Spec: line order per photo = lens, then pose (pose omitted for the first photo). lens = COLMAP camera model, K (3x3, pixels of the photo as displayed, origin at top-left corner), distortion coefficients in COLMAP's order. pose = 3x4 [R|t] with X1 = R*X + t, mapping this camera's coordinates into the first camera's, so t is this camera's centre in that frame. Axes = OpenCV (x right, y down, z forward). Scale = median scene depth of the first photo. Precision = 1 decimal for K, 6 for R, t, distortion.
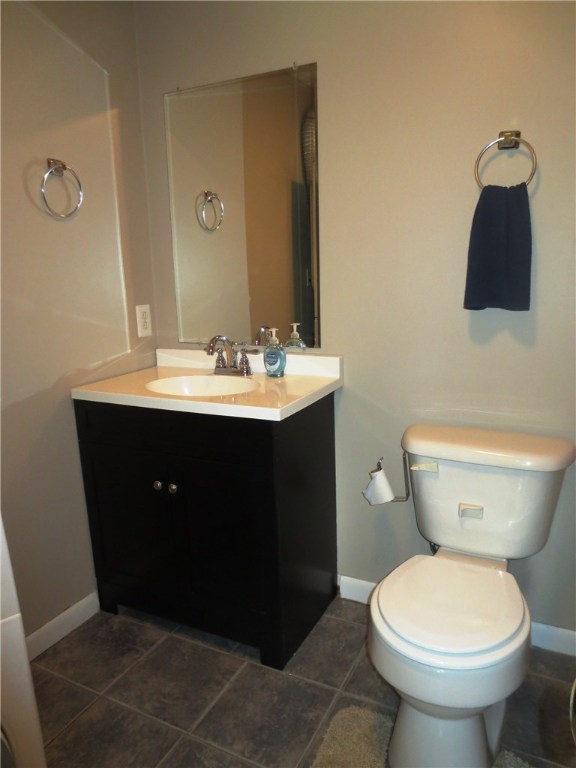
lens RADIAL K [[545.9, 0, 287.4], [0, 545.9, 385.5], [0, 0, 1]] dist [-0.023824, 0.008178]
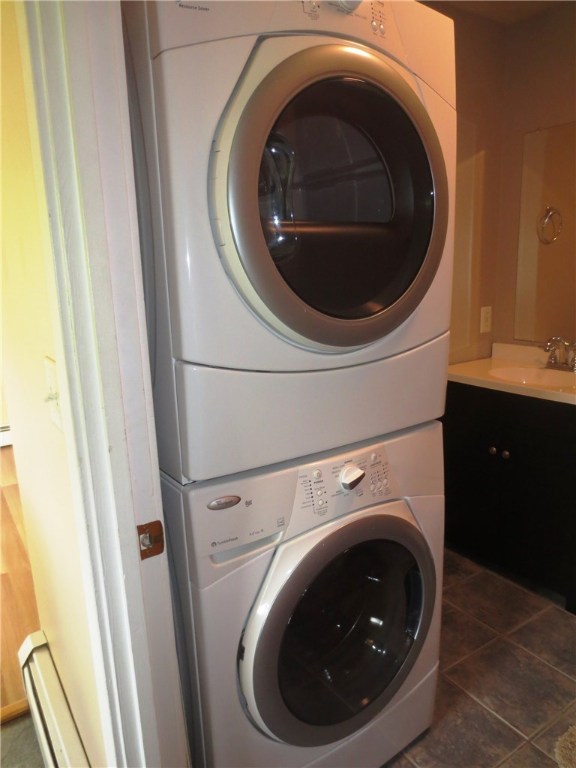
lens RADIAL K [[545.9, 0, 290.2], [0, 545.9, 379.3], [0, 0, 1]] dist [-0.023824, 0.008178]
pose [[0.872308, 0.105155, -0.477515, -0.060745], [-0.099235, 0.994350, 0.037691, 0.016159], [0.478781, 0.014508, 0.877815, -0.356283]]
